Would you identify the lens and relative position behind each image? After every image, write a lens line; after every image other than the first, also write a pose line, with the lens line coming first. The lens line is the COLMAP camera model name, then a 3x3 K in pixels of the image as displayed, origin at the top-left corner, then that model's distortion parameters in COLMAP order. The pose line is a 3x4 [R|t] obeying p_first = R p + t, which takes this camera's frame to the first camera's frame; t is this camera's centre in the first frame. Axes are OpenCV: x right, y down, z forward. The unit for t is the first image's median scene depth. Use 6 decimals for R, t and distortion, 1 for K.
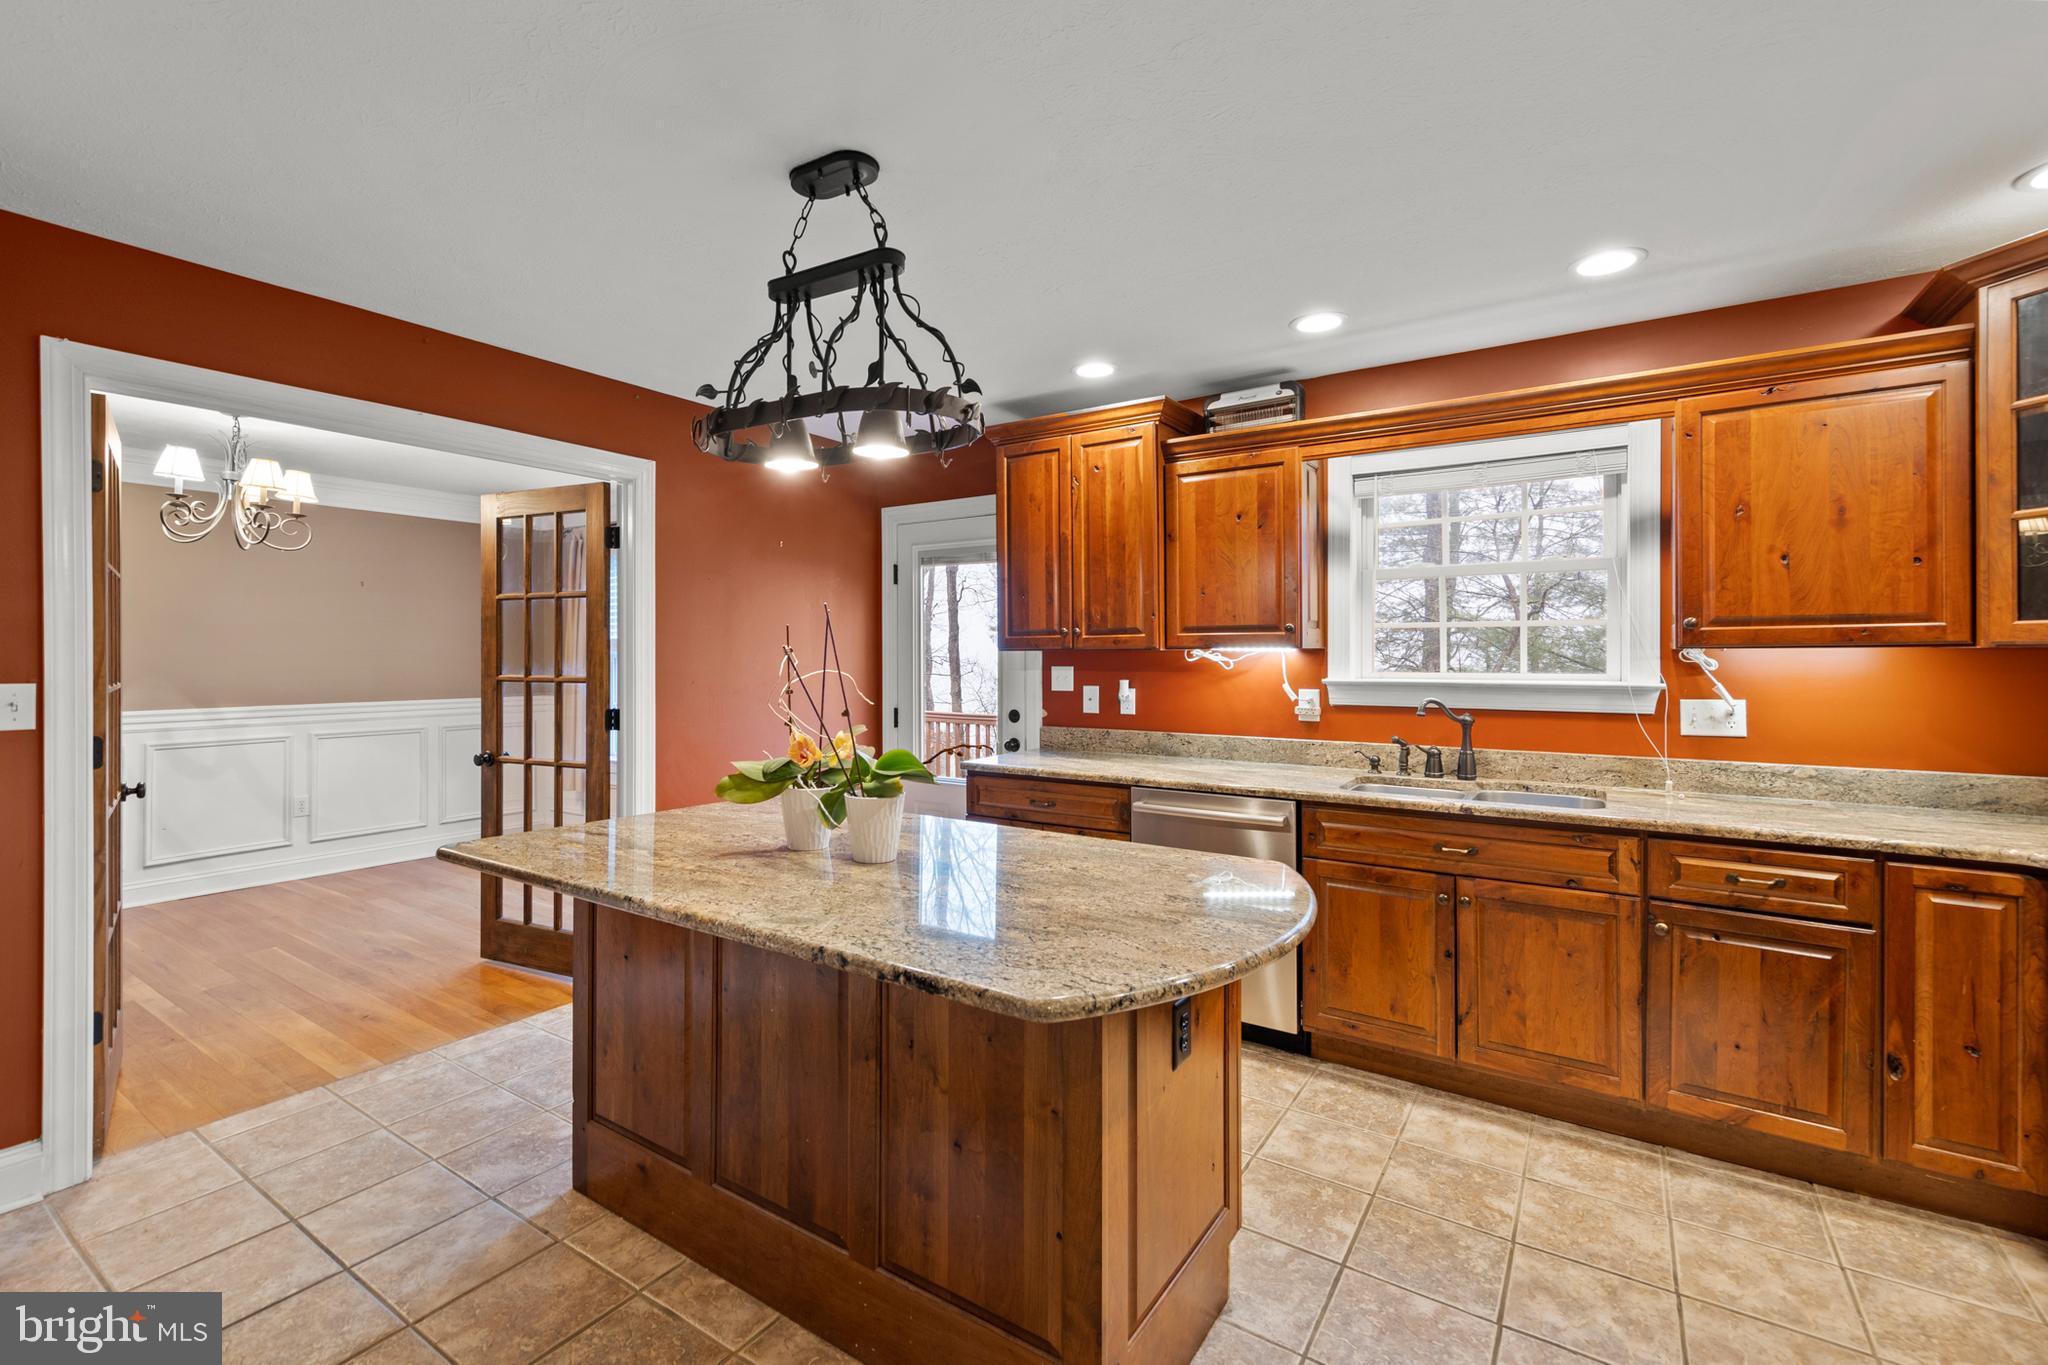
lens RADIAL K [[893.6, 0, 1021.6], [0, 893.6, 659.6], [0, 0, 1]] dist [0.006411, -0.000323]
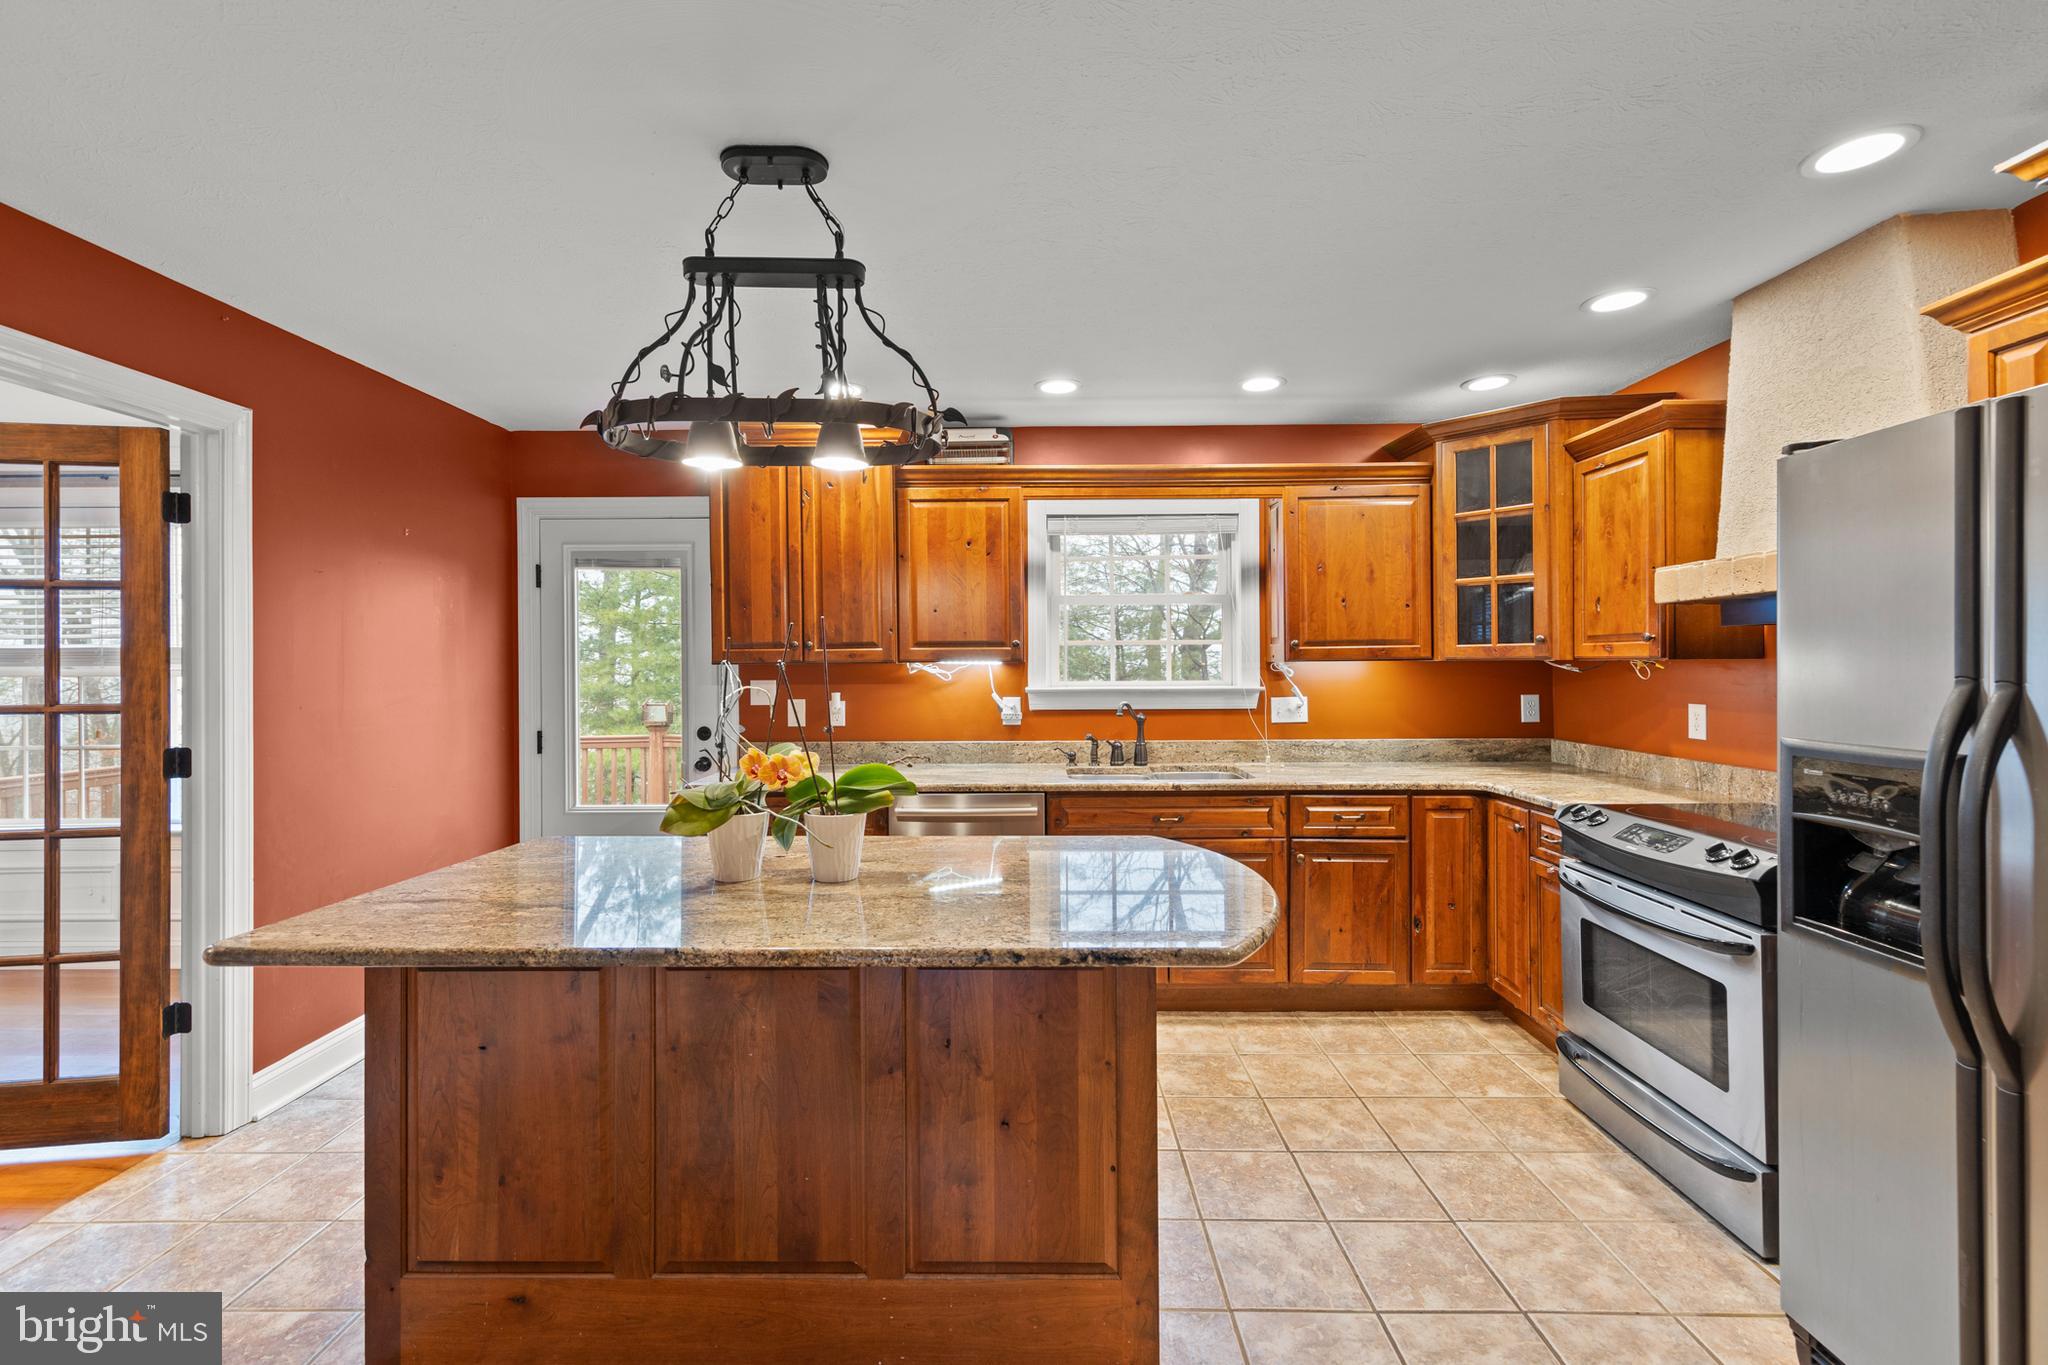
lens RADIAL K [[878.1, 0, 1026.6], [0, 878.1, 668.4], [0, 0, 1]] dist [0.005205, 0.000435]
pose [[0.838564, -0.005494, 0.544775, -0.325479], [0.007848, 0.999967, -0.001995, -0.001776], [-0.544746, 0.005949, 0.838580, 0.049306]]
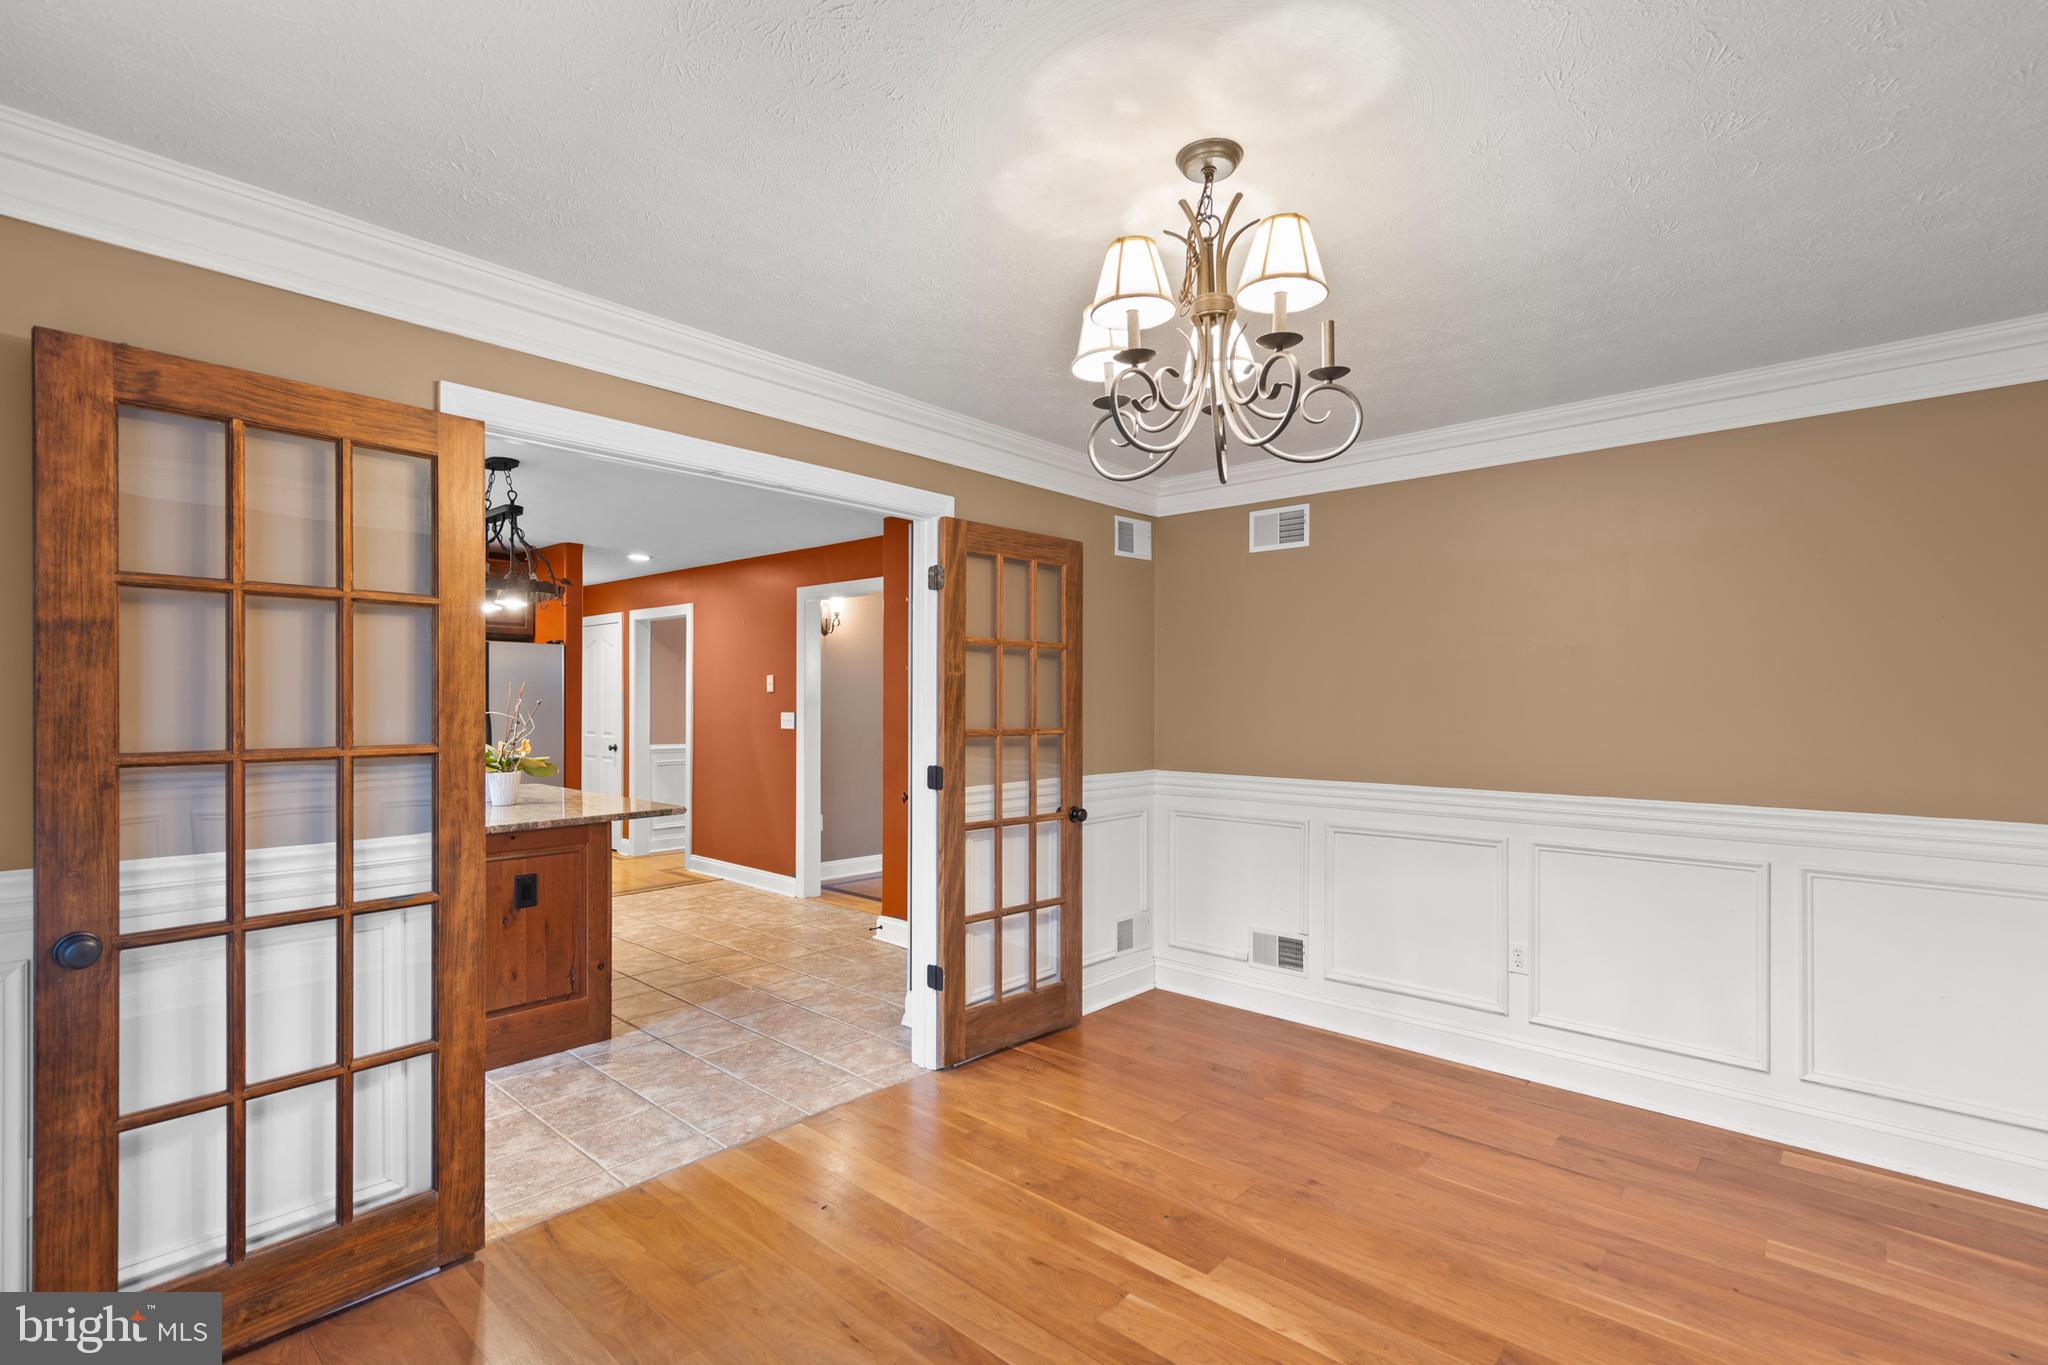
lens RADIAL K [[940.9, 0, 1027.1], [0, 940.9, 716.5], [0, 0, 1]] dist [-0.001076, -0.000069]
pose [[-0.988044, -0.006825, 0.154023, -1.118965], [-0.004071, 0.999826, 0.018189, -0.013322], [-0.154120, 0.017344, -0.987900, 1.907053]]
